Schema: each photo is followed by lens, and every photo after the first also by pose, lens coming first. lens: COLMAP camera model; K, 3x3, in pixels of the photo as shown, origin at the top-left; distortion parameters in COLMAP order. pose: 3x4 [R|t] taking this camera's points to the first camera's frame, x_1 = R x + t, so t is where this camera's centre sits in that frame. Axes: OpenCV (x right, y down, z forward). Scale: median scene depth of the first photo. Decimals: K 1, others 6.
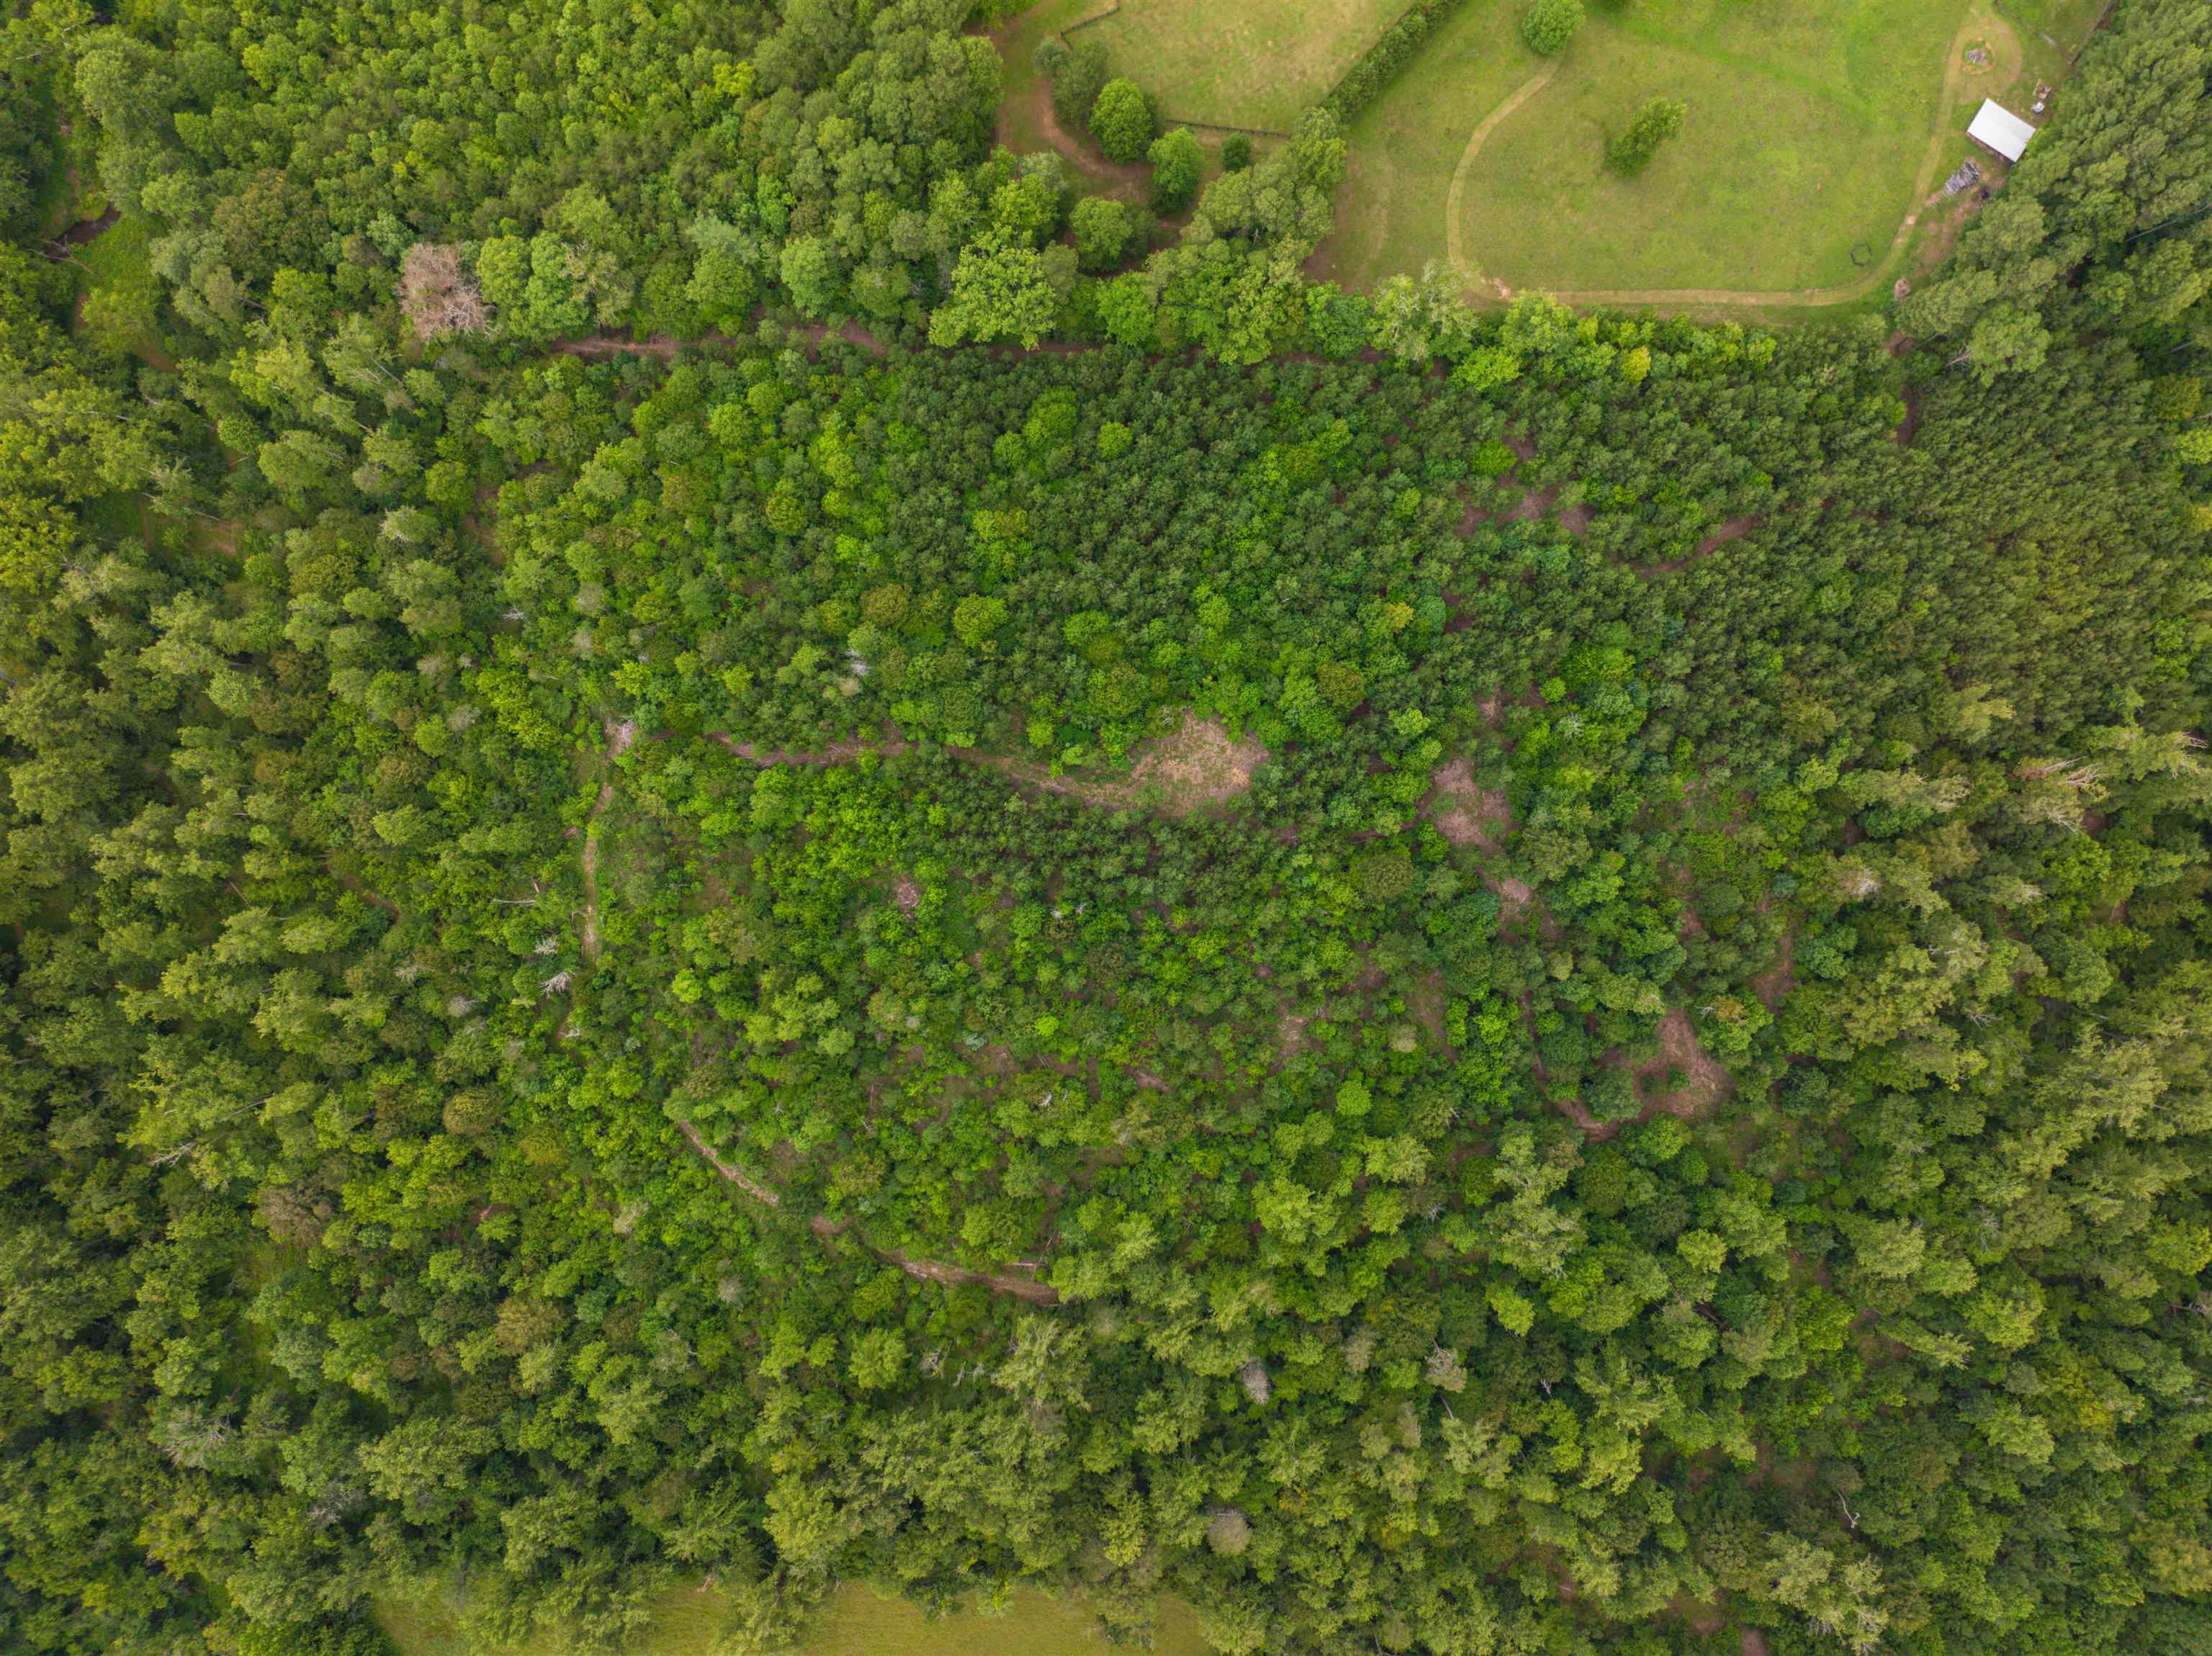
lens RADIAL K [[1531.5, 0, 1103.4], [0, 1531.5, 819.7], [0, 0, 1]] dist [-0.044517, 0.015755]
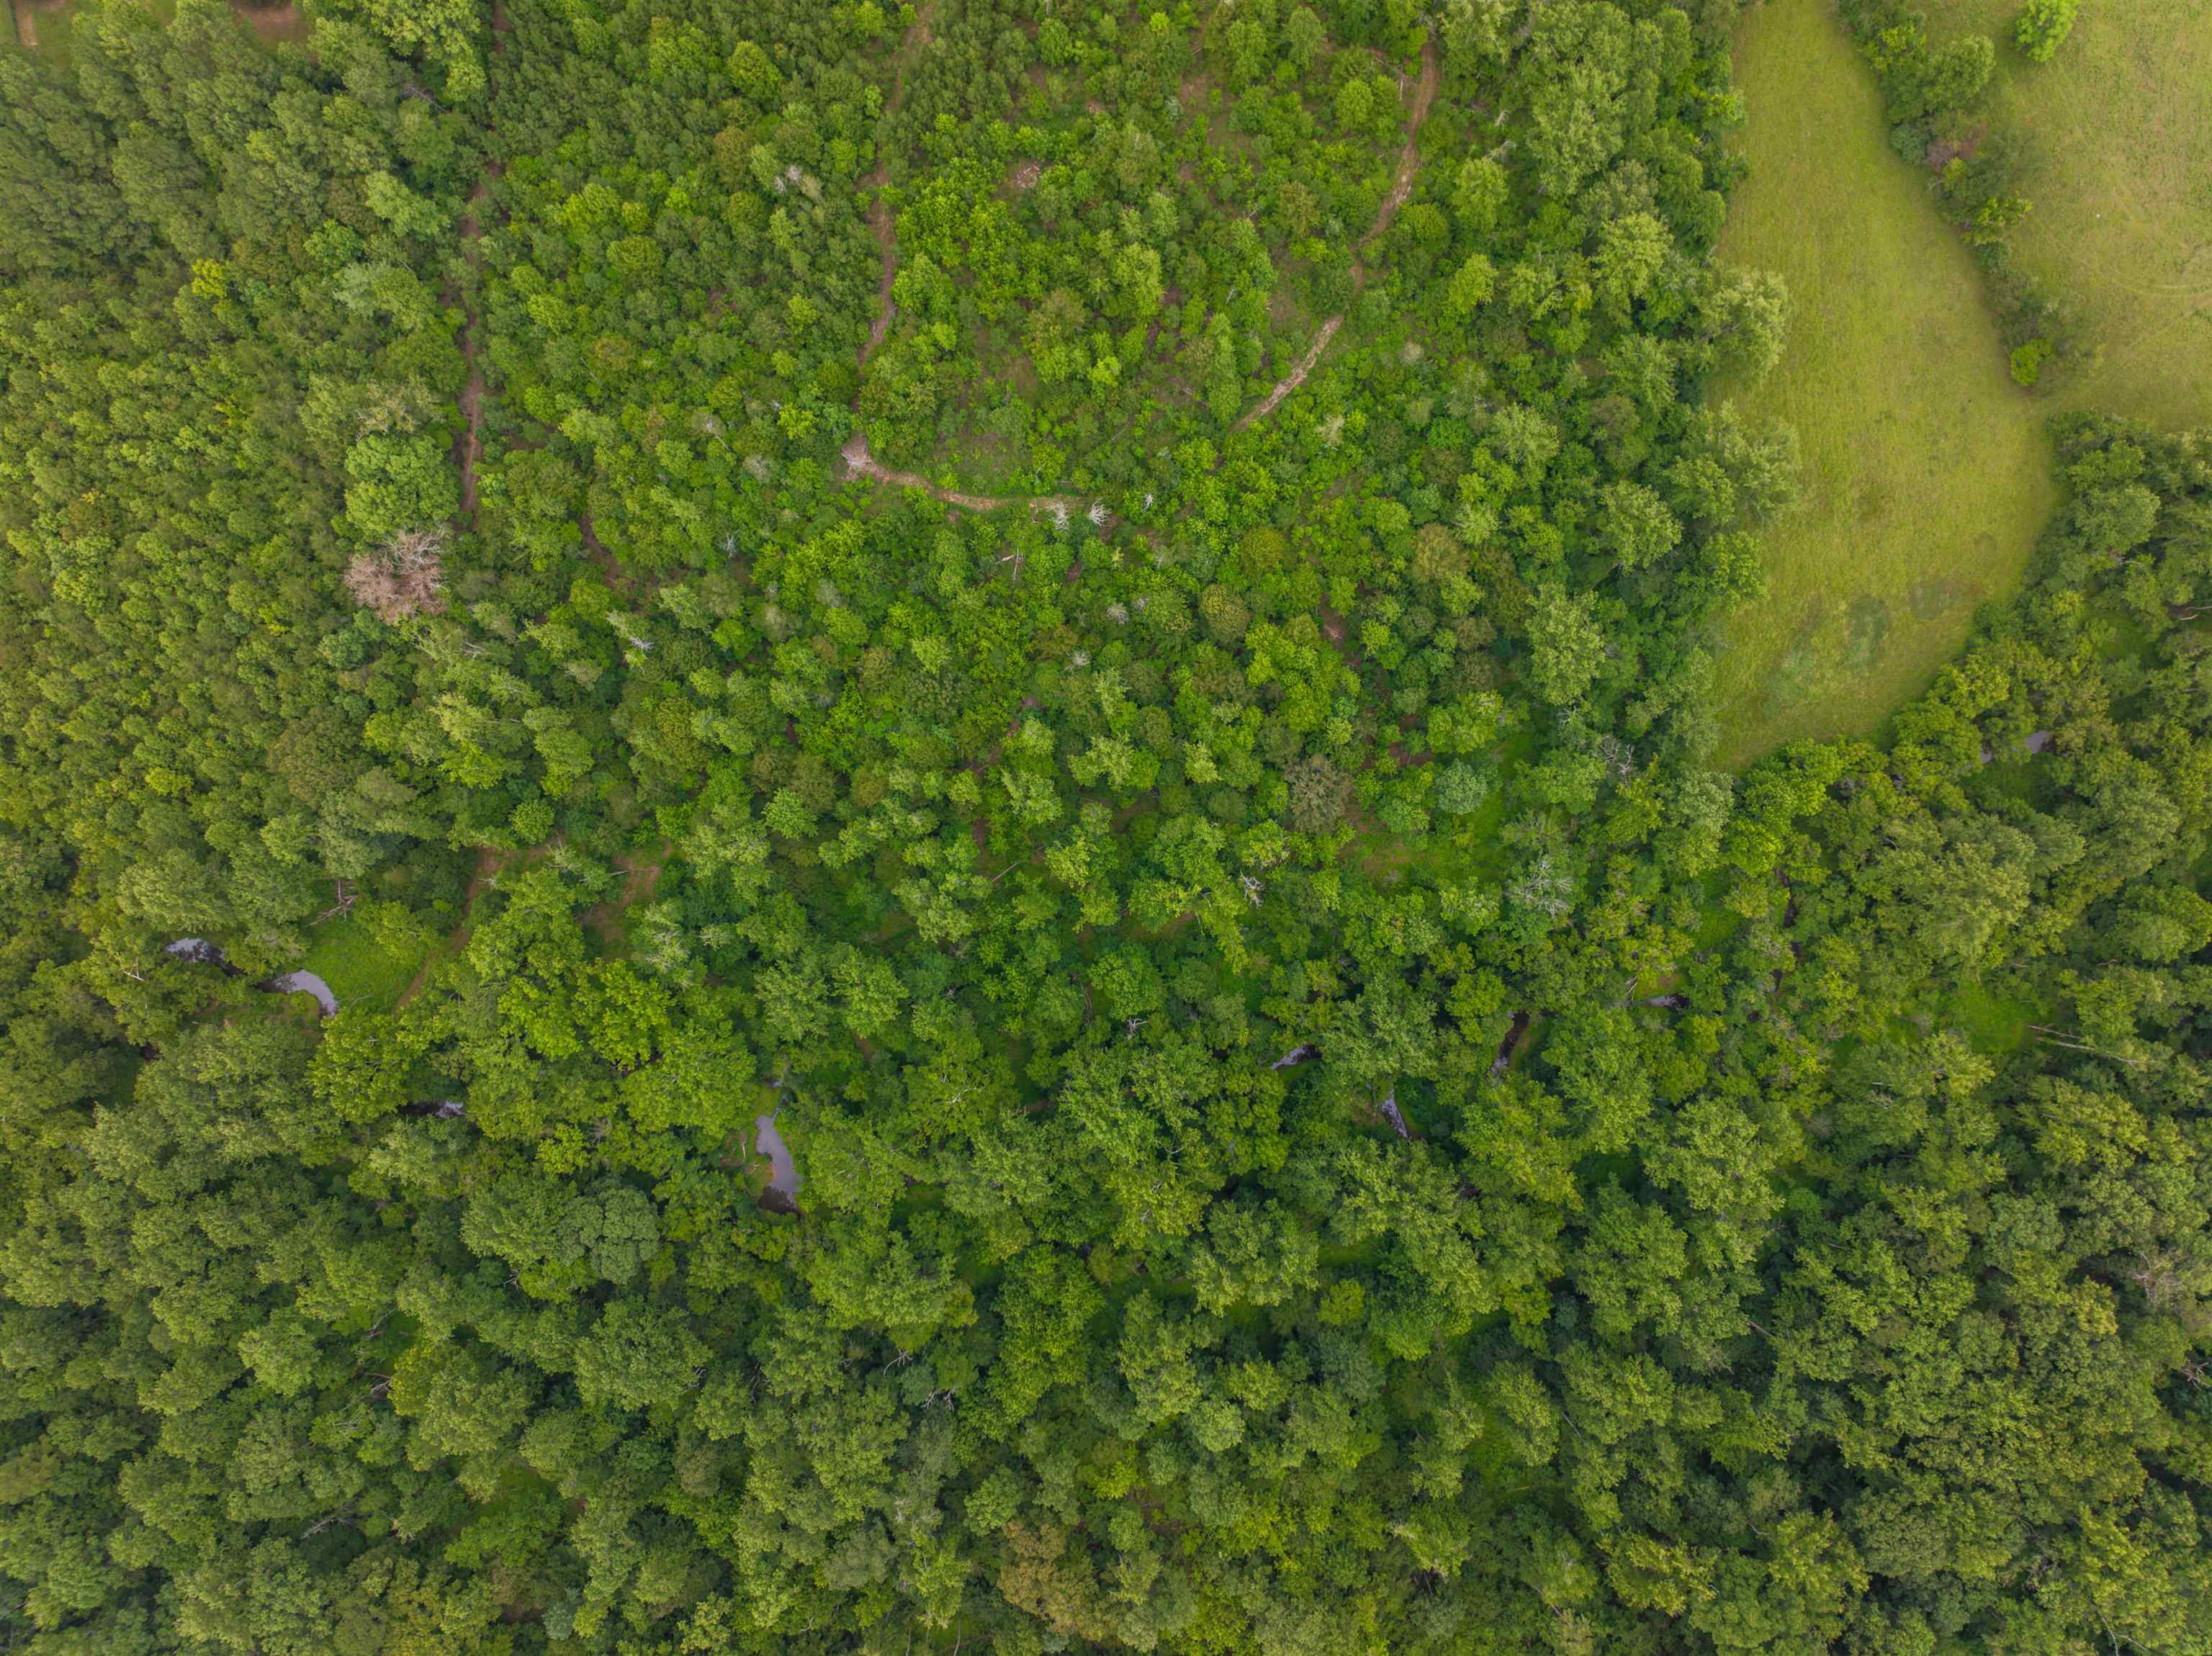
lens RADIAL K [[1531.5, 0, 1115.2], [0, 1531.5, 827.2], [0, 0, 1]] dist [-0.044517, 0.015755]
pose [[0.044857, -0.998936, 0.010684, -0.587249], [0.998981, 0.044801, -0.005463, 0.136459], [0.004979, 0.010918, 0.999928, 0.001763]]
